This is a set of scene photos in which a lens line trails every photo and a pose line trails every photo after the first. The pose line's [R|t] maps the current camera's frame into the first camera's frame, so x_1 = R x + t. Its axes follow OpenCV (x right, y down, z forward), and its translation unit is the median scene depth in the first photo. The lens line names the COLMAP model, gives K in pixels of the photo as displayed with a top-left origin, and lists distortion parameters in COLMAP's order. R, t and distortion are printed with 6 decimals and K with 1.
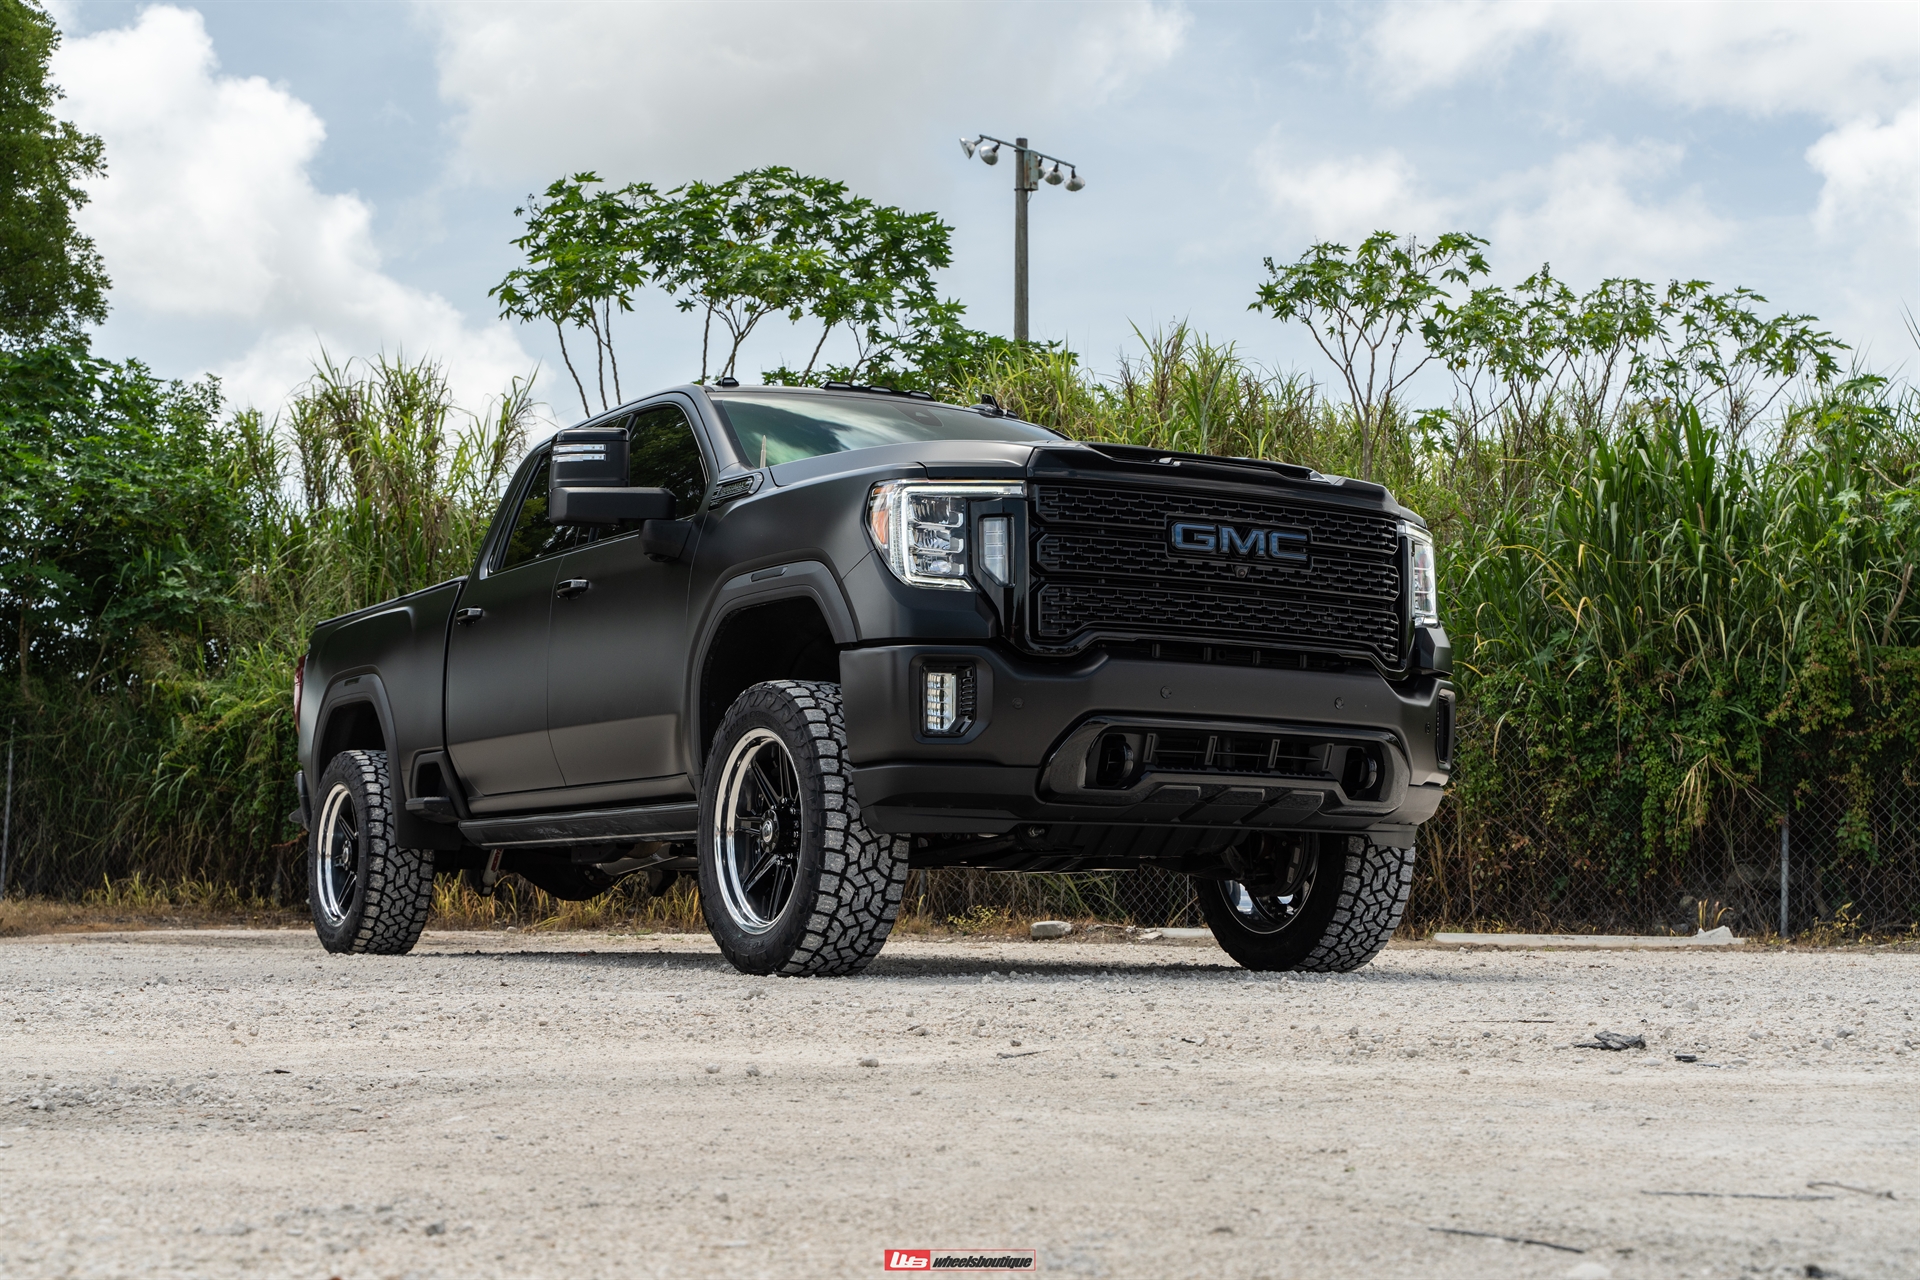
lens RADIAL K [[2715.5, 0, 1021.3], [0, 2715.5, 674.4], [0, 0, 1]] dist [-0.109182, 0.000000]
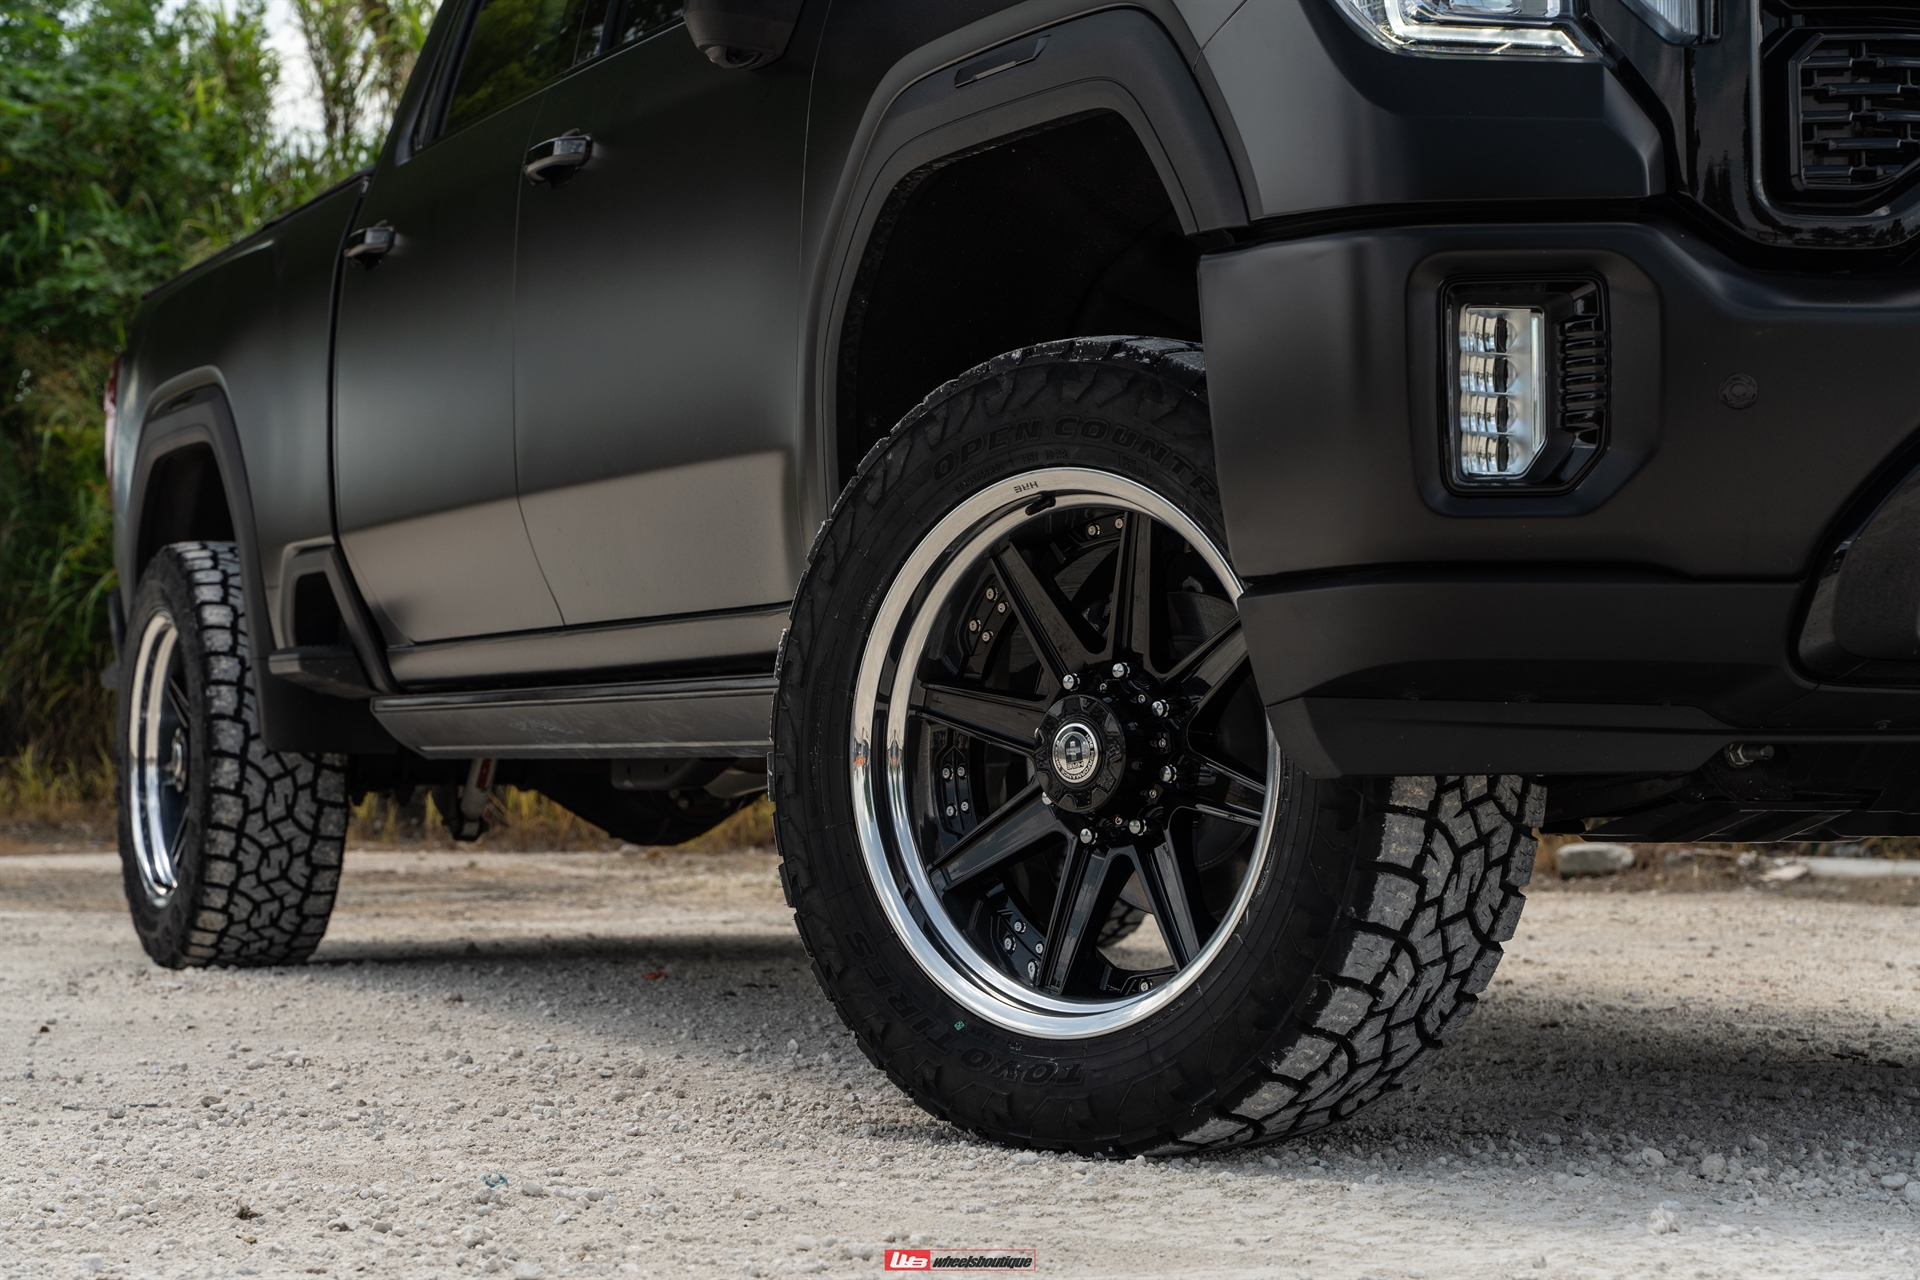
lens RADIAL K [[3799.0, 0, 952.4], [0, 3799.0, 648.4], [0, 0, 1]] dist [0.029588, 0.000000]
pose [[0.991427, -0.004502, -0.130584, -0.023467], [0.012457, 0.998111, 0.060166, 0.008490], [0.130067, -0.061276, 0.989610, 0.346827]]
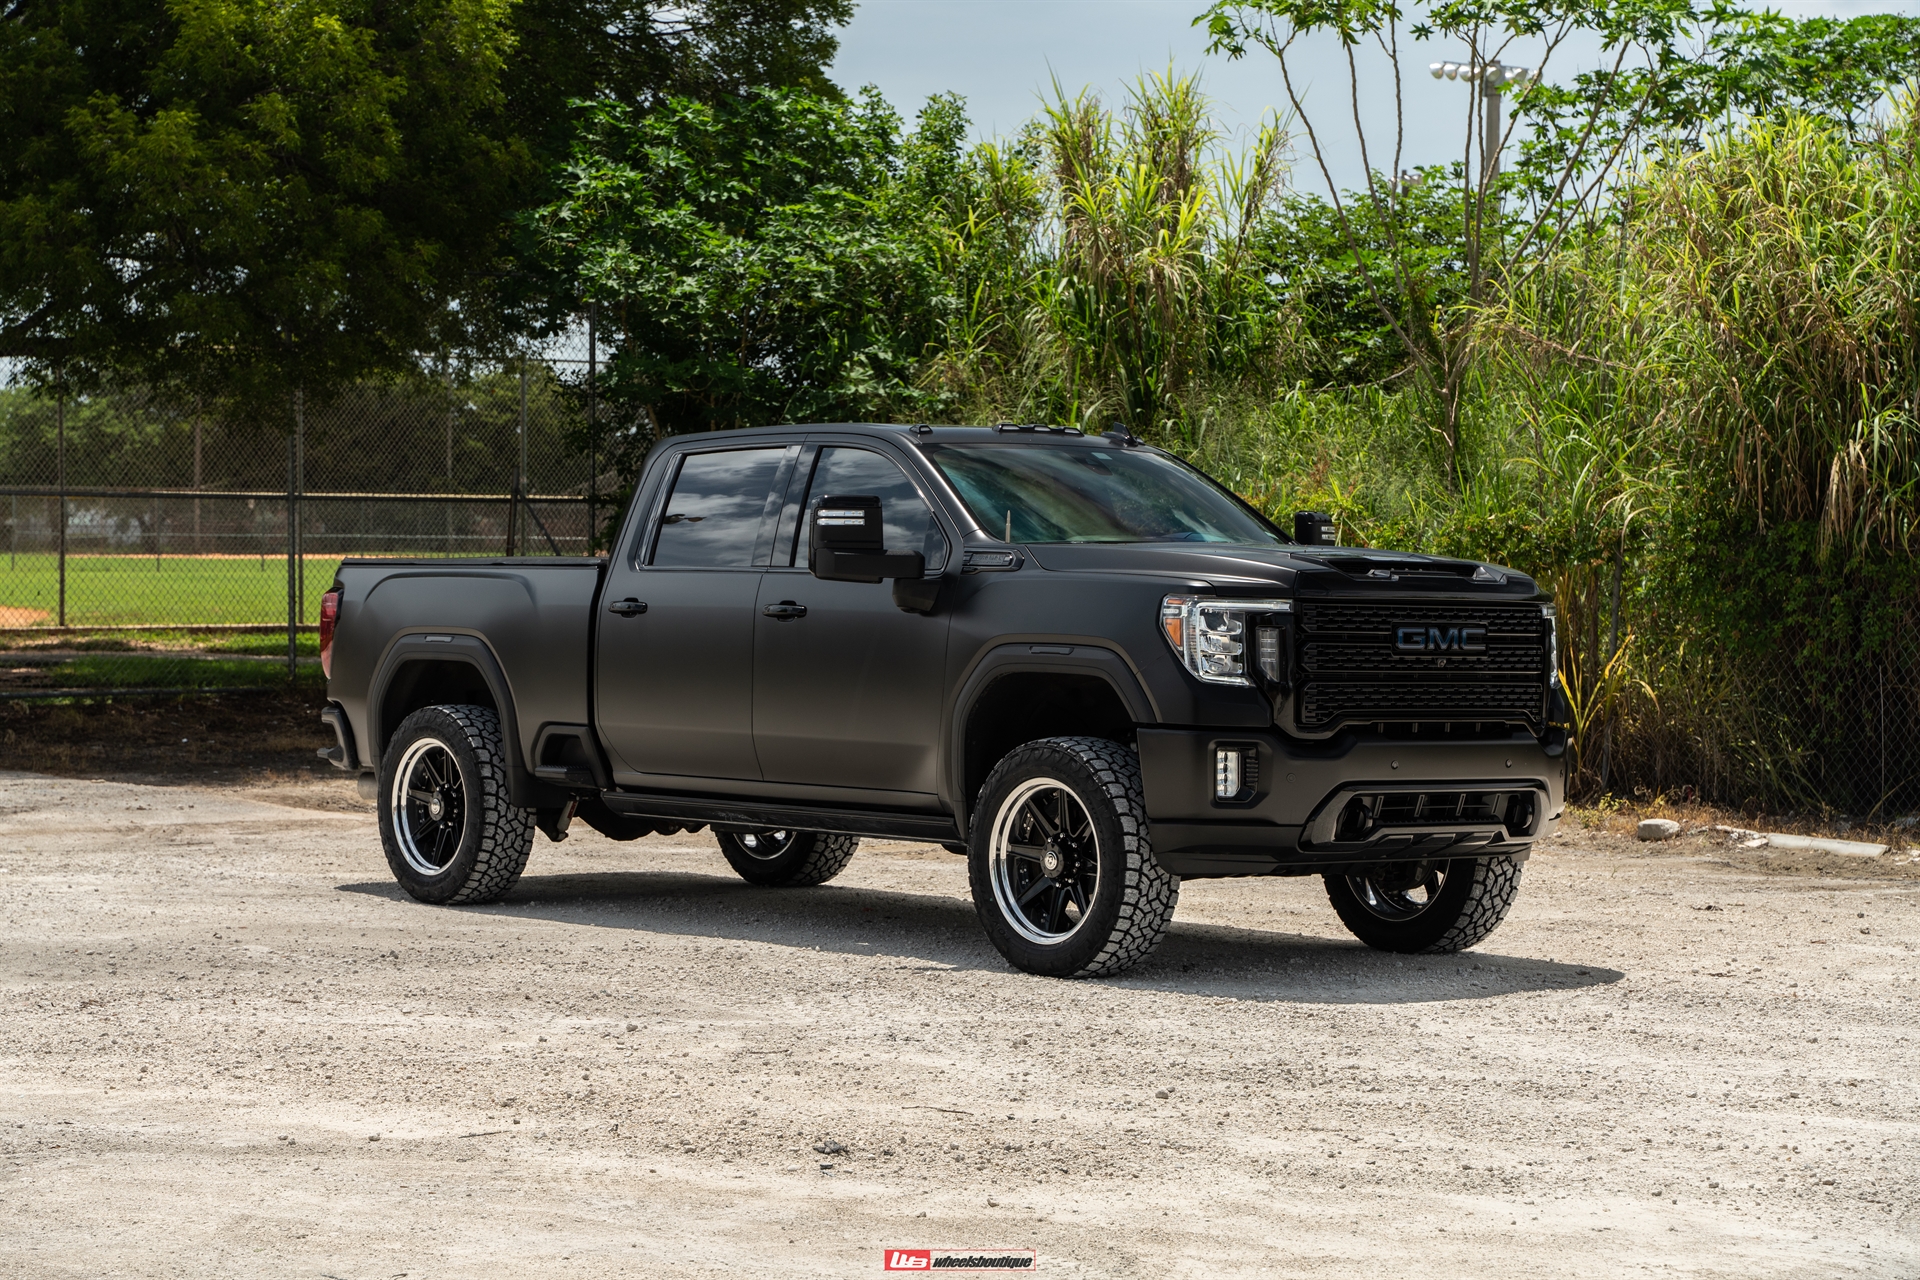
lens RADIAL K [[4019.8, 0, 963.9], [0, 4019.8, 636.9], [0, 0, 1]] dist [0.024058, 0.000000]
pose [[0.985822, 0.009047, 0.167548, -0.313840], [-0.026091, 0.994665, 0.099805, -0.160517], [-0.165751, -0.102762, 0.980799, -0.554354]]
